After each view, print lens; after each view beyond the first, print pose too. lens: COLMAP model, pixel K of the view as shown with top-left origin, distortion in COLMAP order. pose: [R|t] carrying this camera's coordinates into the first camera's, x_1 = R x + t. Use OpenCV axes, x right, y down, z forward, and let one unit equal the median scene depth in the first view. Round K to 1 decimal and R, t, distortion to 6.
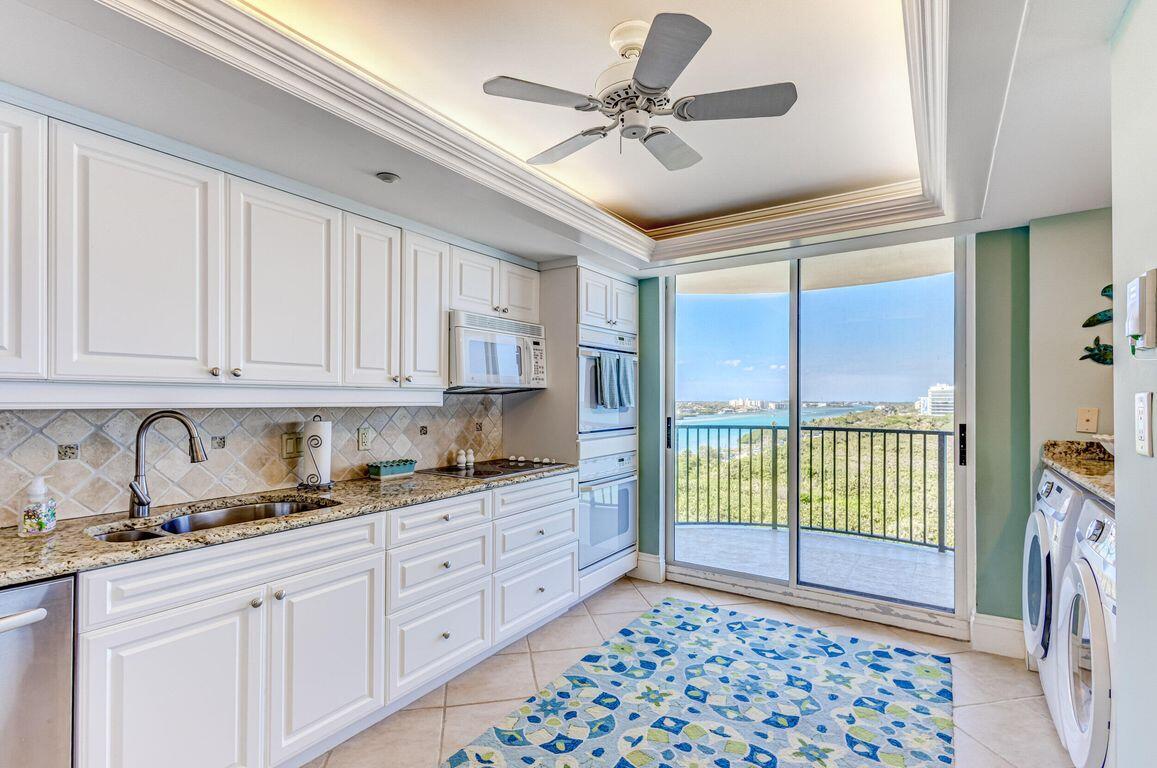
lens RADIAL K [[558.9, 0, 596.1], [0, 558.9, 396.3], [0, 0, 1]] dist [0.021946, -0.004656]
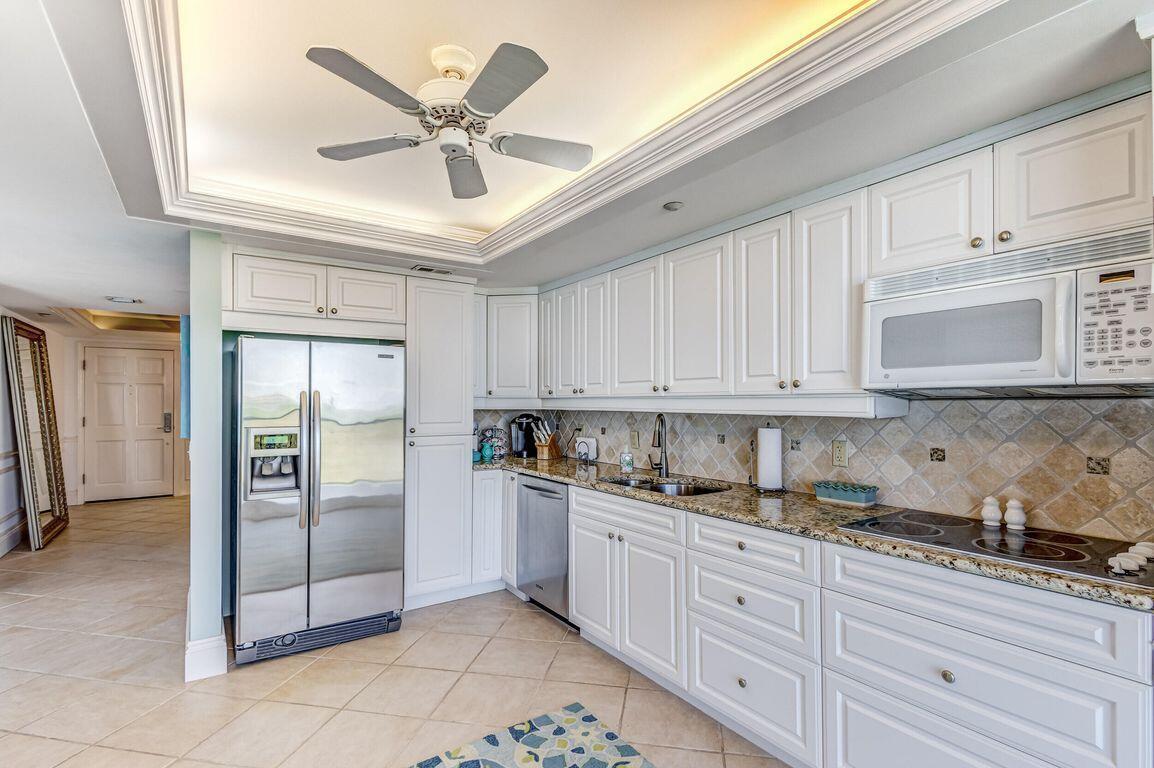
lens RADIAL K [[557.4, 0, 566.7], [0, 557.4, 398.7], [0, 0, 1]] dist [0.021946, -0.004656]
pose [[-0.427342, -0.009326, -0.904042, 0.538303], [0.003296, 0.999924, -0.011873, 0.000018], [0.904084, -0.008054, -0.427279, 0.965817]]
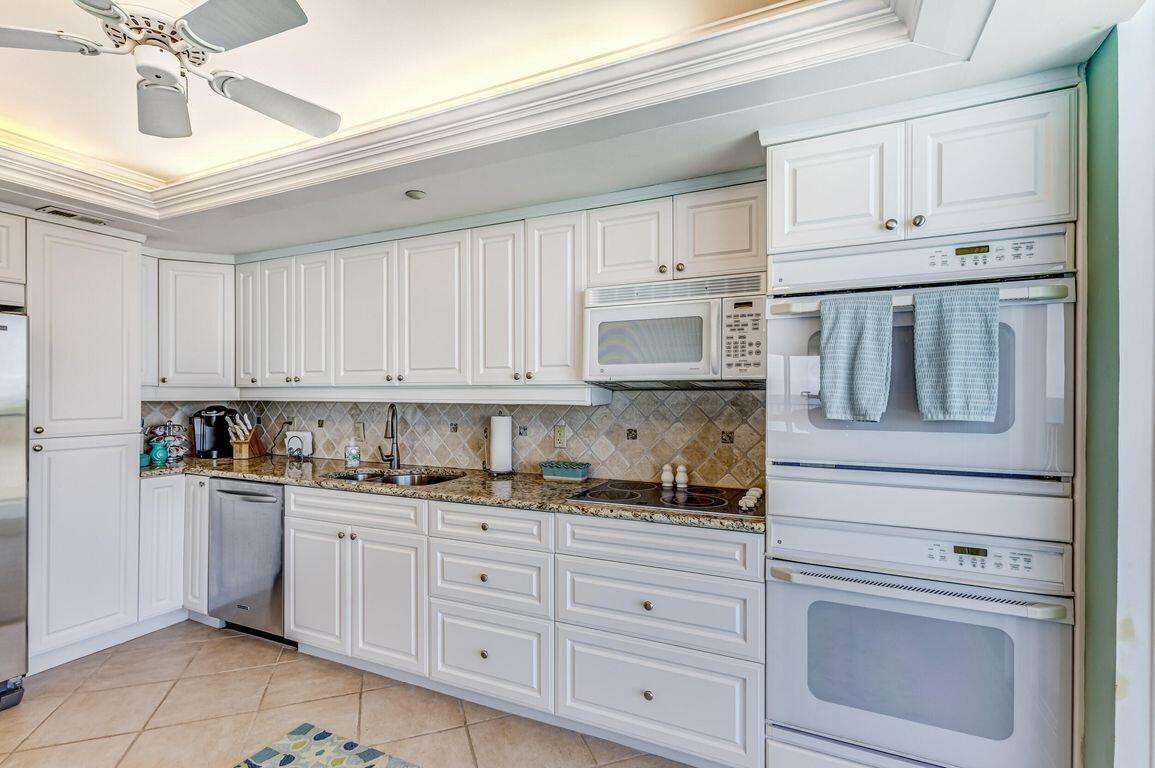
lens RADIAL K [[557.9, 0, 574.0], [0, 557.9, 393.4], [0, 0, 1]] dist [0.021946, -0.004656]
pose [[0.095559, -0.002031, -0.995422, 0.566594], [0.004456, 0.999989, -0.001613, 0.000370], [0.995414, -0.004282, 0.095567, 0.908347]]
